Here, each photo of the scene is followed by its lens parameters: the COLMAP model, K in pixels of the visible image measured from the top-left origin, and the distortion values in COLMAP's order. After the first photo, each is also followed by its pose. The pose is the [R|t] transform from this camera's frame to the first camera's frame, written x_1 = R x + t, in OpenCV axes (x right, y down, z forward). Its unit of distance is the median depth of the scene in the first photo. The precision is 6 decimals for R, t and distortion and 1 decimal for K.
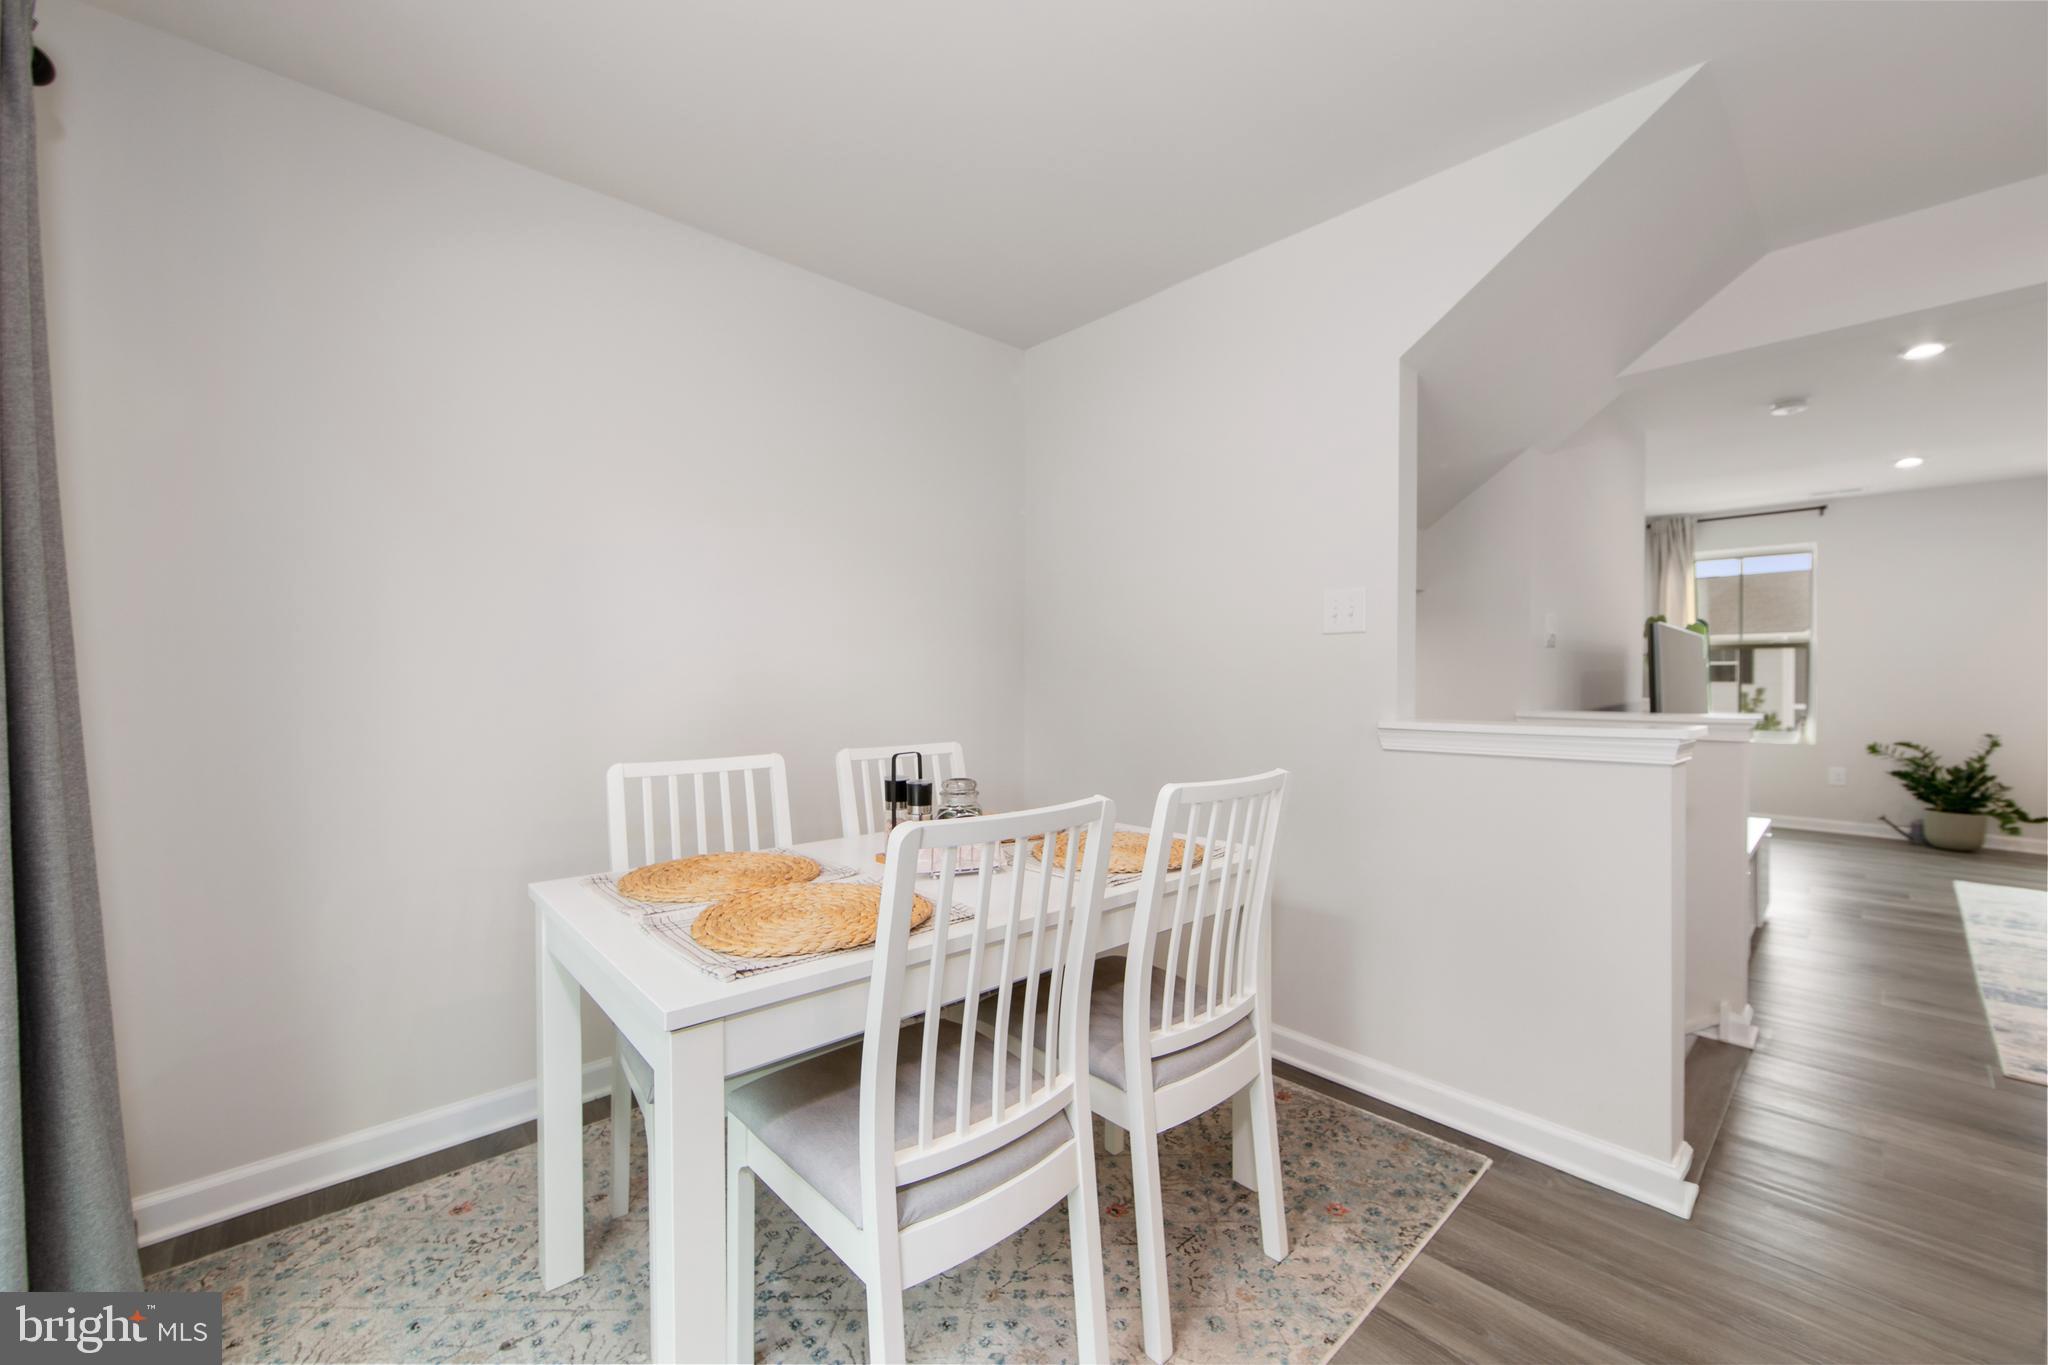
lens RADIAL K [[802.5, 0, 1030.6], [0, 802.5, 692.3], [0, 0, 1]] dist [-0.003747, 0.000244]
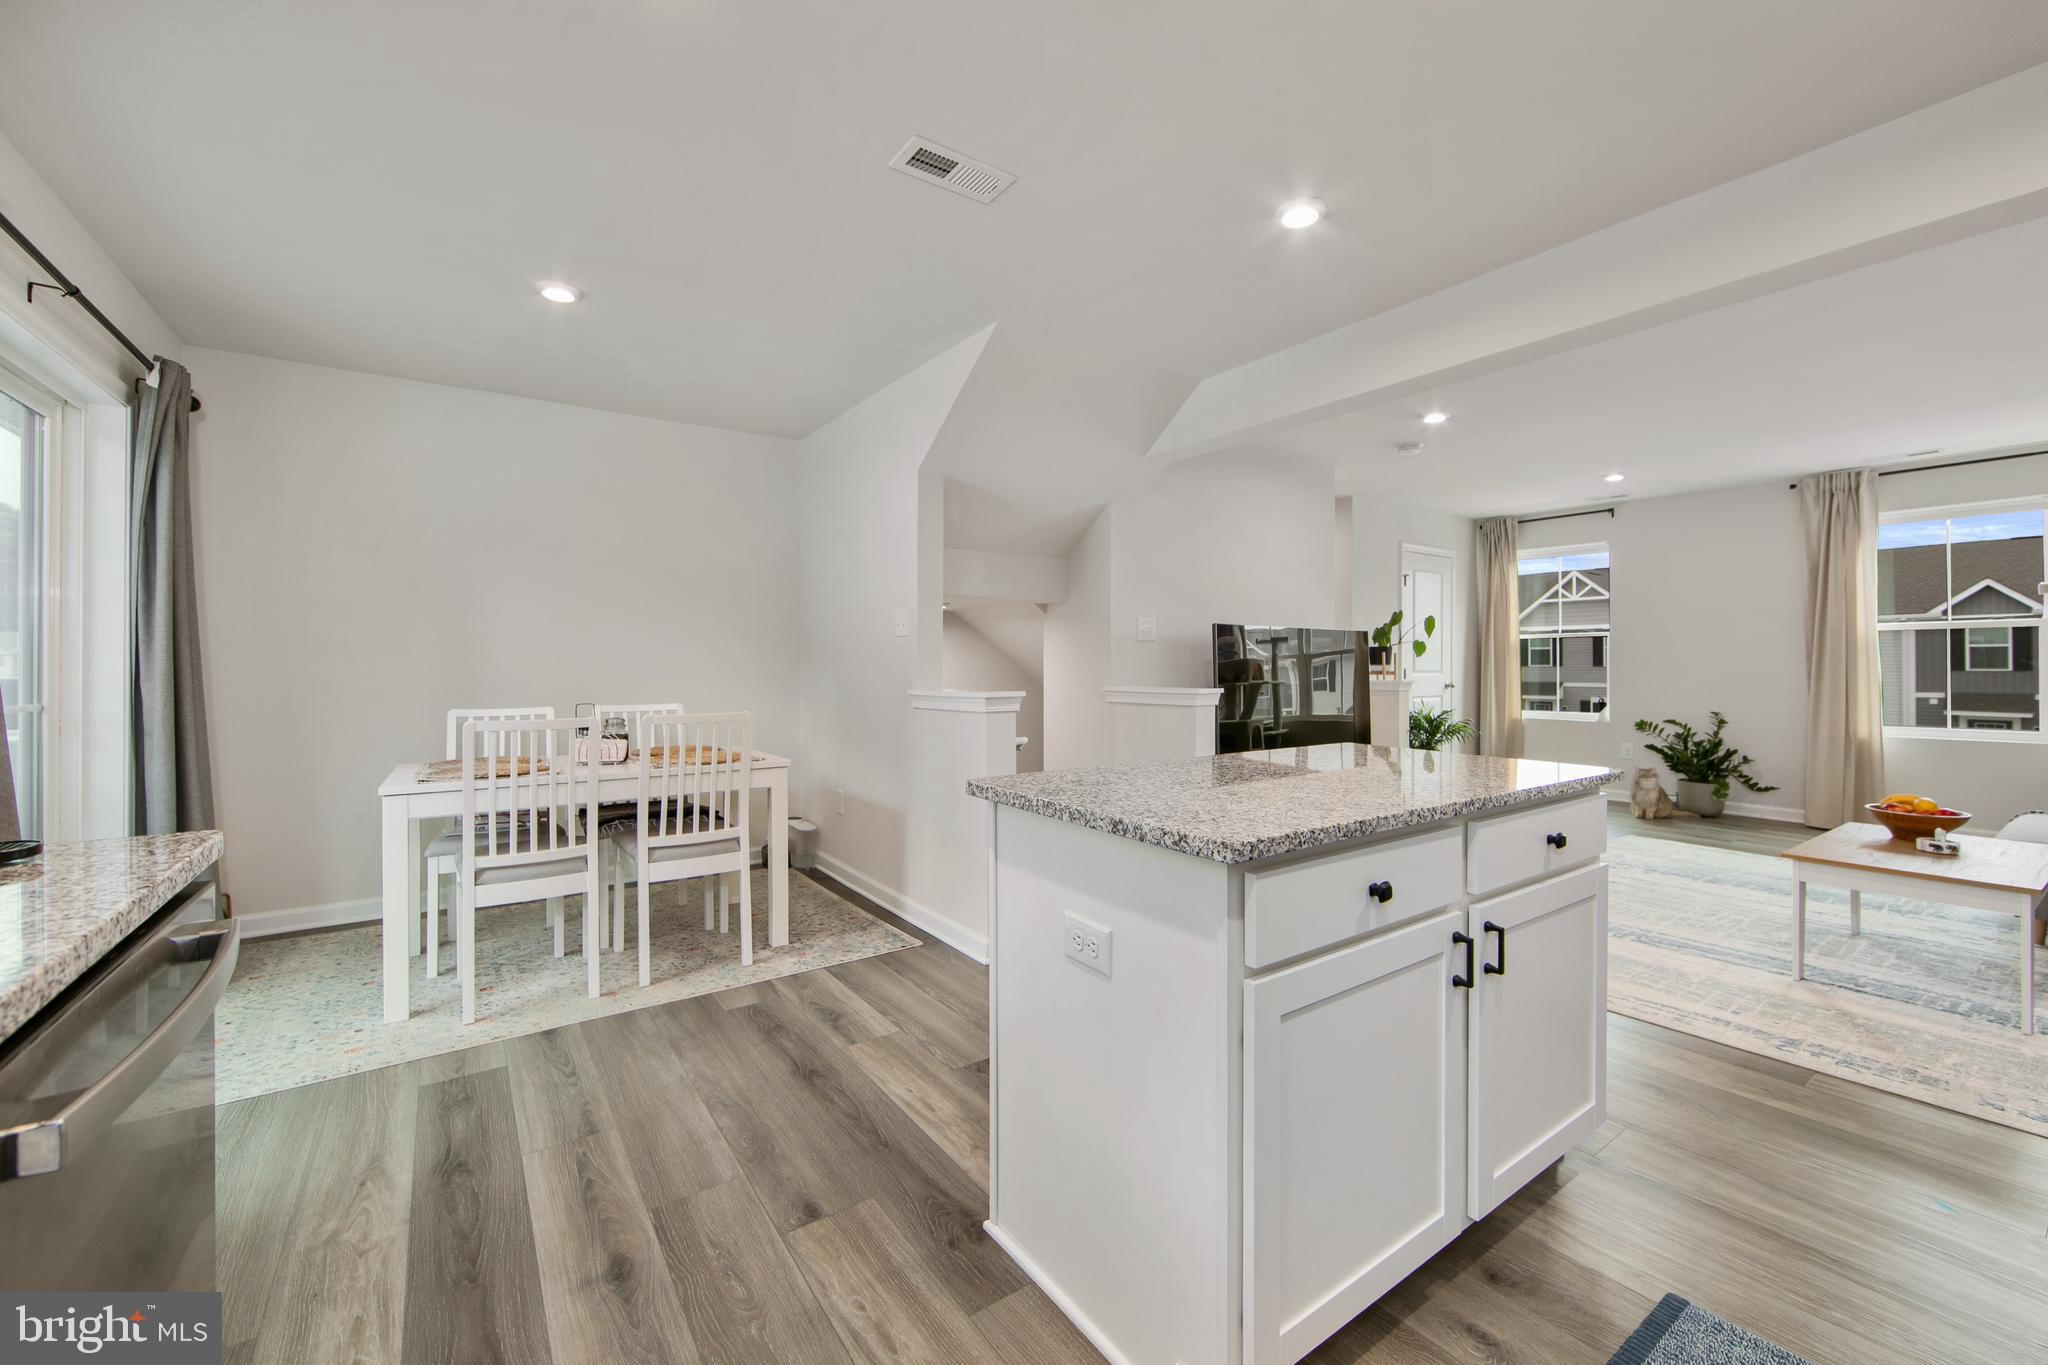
lens RADIAL K [[802.5, 0, 1014.2], [0, 802.5, 670.3], [0, 0, 1]] dist [-0.003747, 0.000244]
pose [[0.991852, -0.000861, -0.127394, 0.359569], [-0.000348, 0.999955, -0.009463, 0.004274], [0.127397, 0.009431, 0.991807, -0.251997]]
